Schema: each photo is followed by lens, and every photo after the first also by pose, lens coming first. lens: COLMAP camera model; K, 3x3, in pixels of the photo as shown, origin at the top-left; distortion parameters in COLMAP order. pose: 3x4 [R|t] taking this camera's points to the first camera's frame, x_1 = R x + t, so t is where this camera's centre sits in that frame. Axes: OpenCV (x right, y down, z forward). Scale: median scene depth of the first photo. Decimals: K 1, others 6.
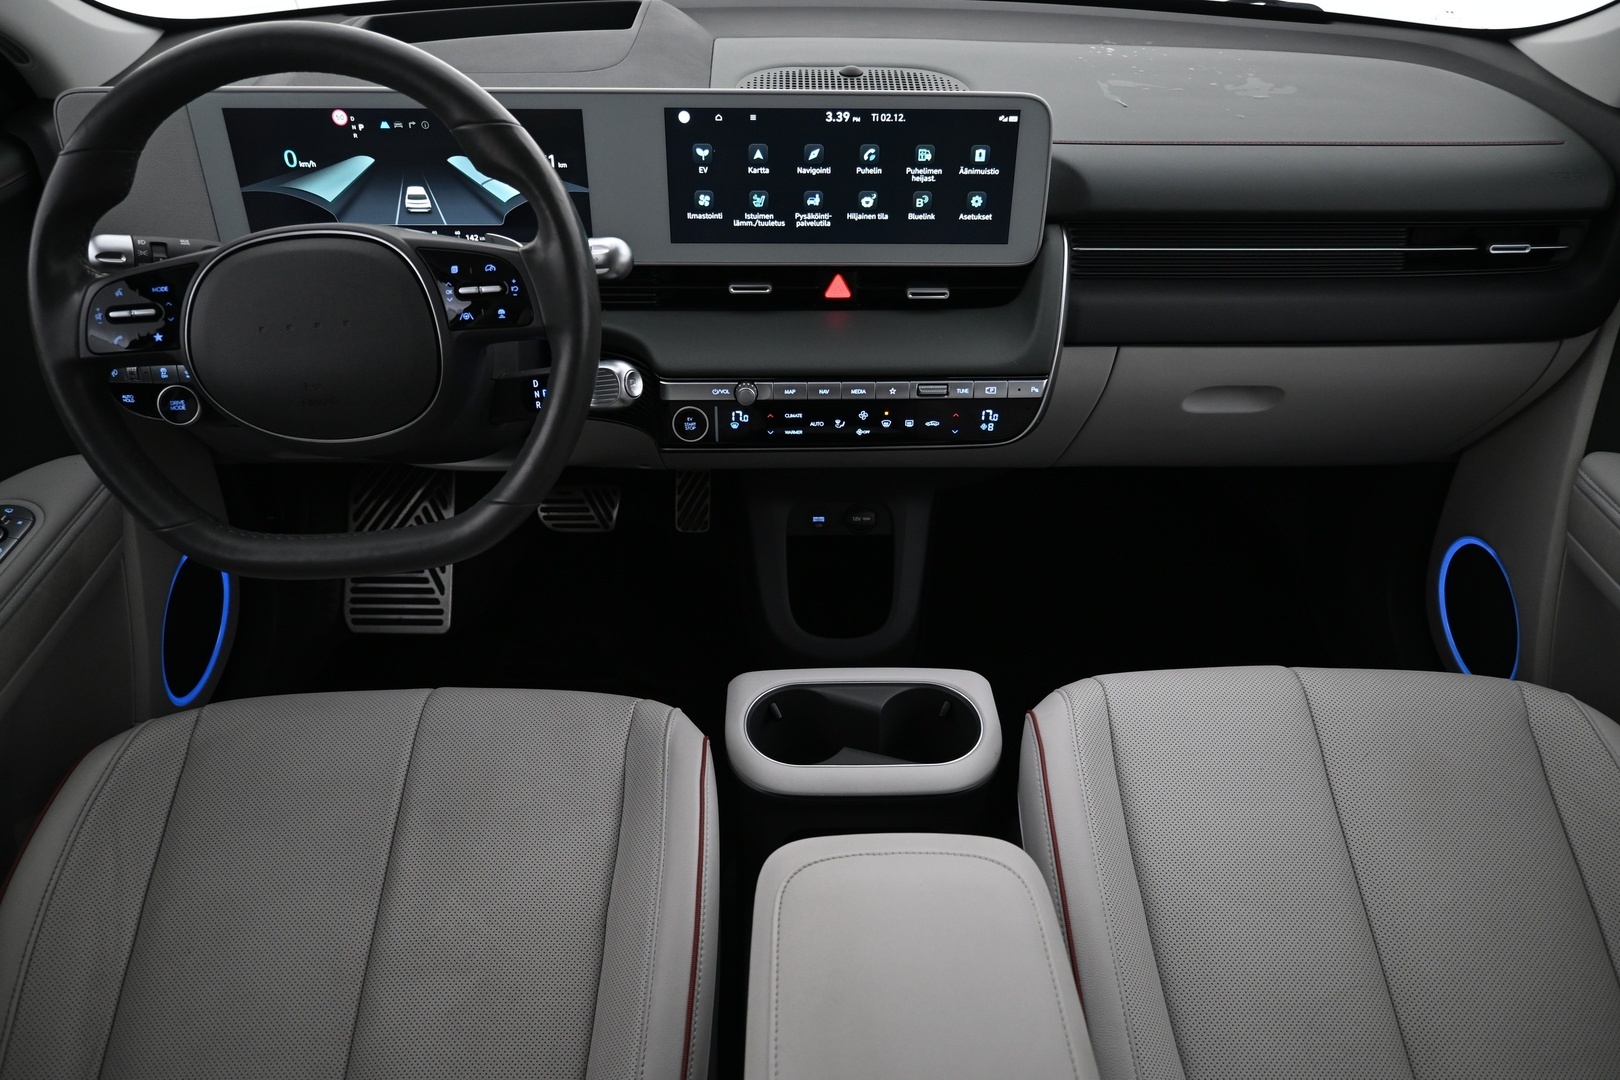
lens RADIAL K [[1132.9, 0, 809.6], [0, 1132.9, 535.5], [0, 0, 1]] dist [0.007451, 0.000580]
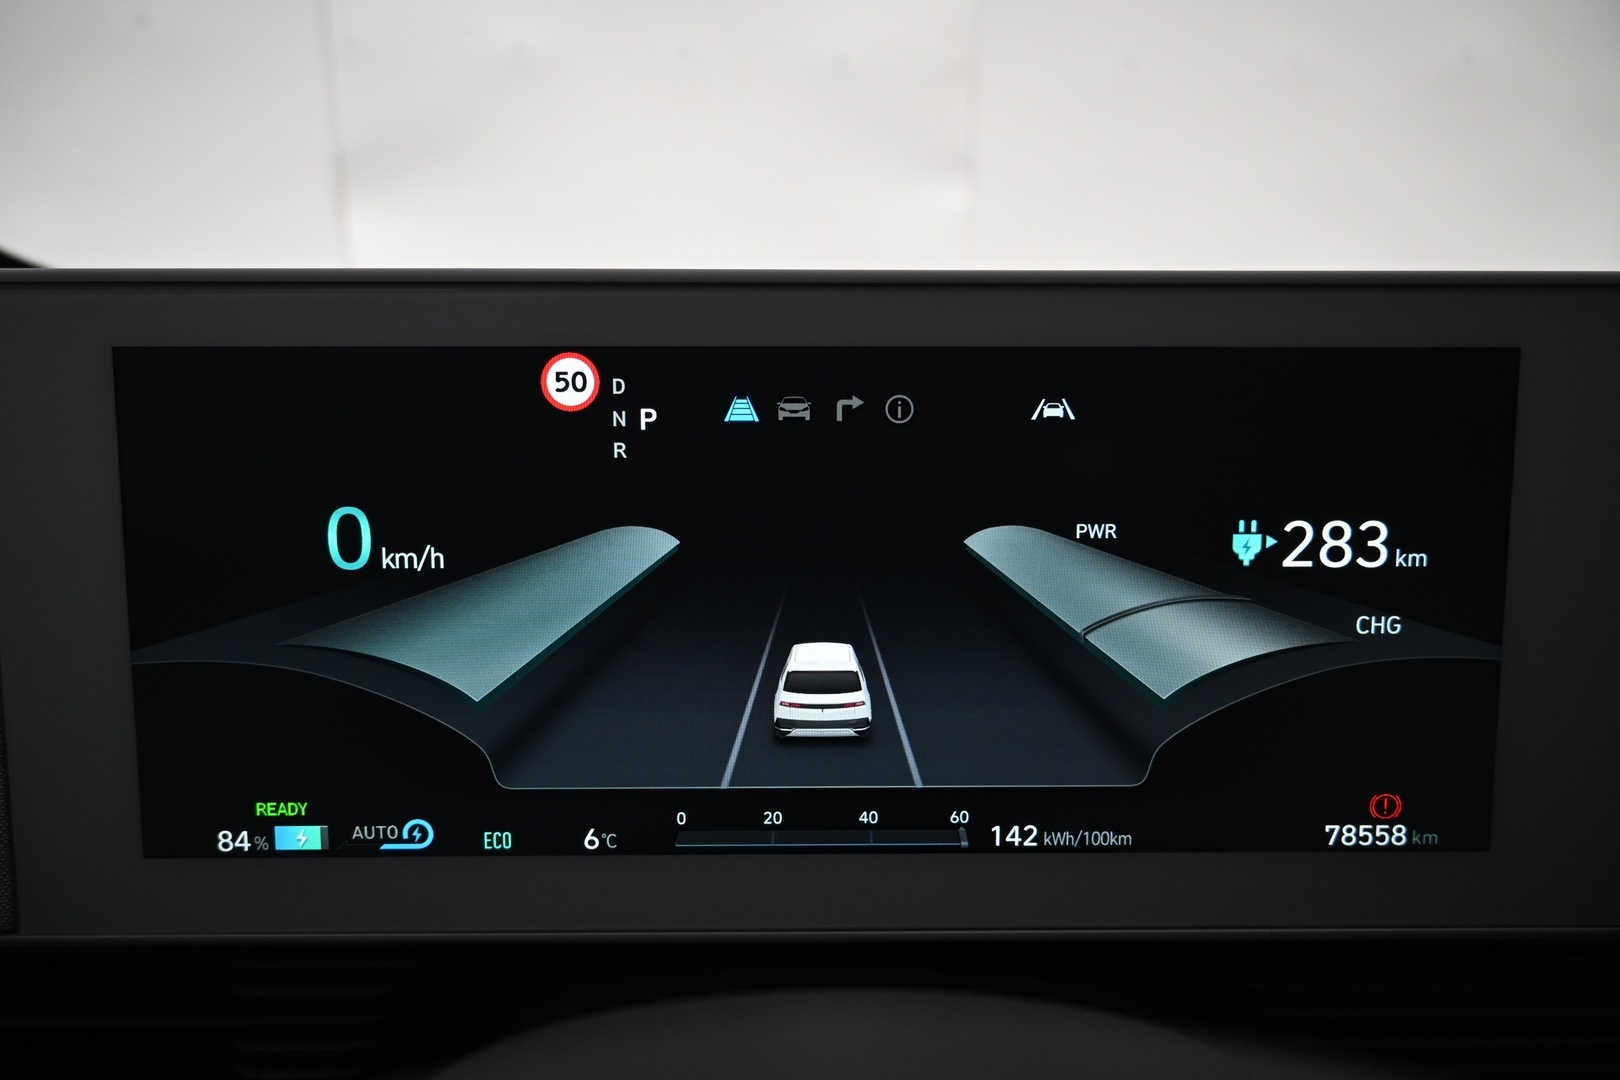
lens RADIAL K [[1132.9, 0, 807.3], [0, 1132.9, 539.8], [0, 0, 1]] dist [0.007451, 0.000580]
pose [[0.999973, -0.003758, -0.006373, -0.353764], [0.001070, 0.925770, -0.378087, -0.236251], [0.007321, 0.378069, 0.925748, 0.767655]]
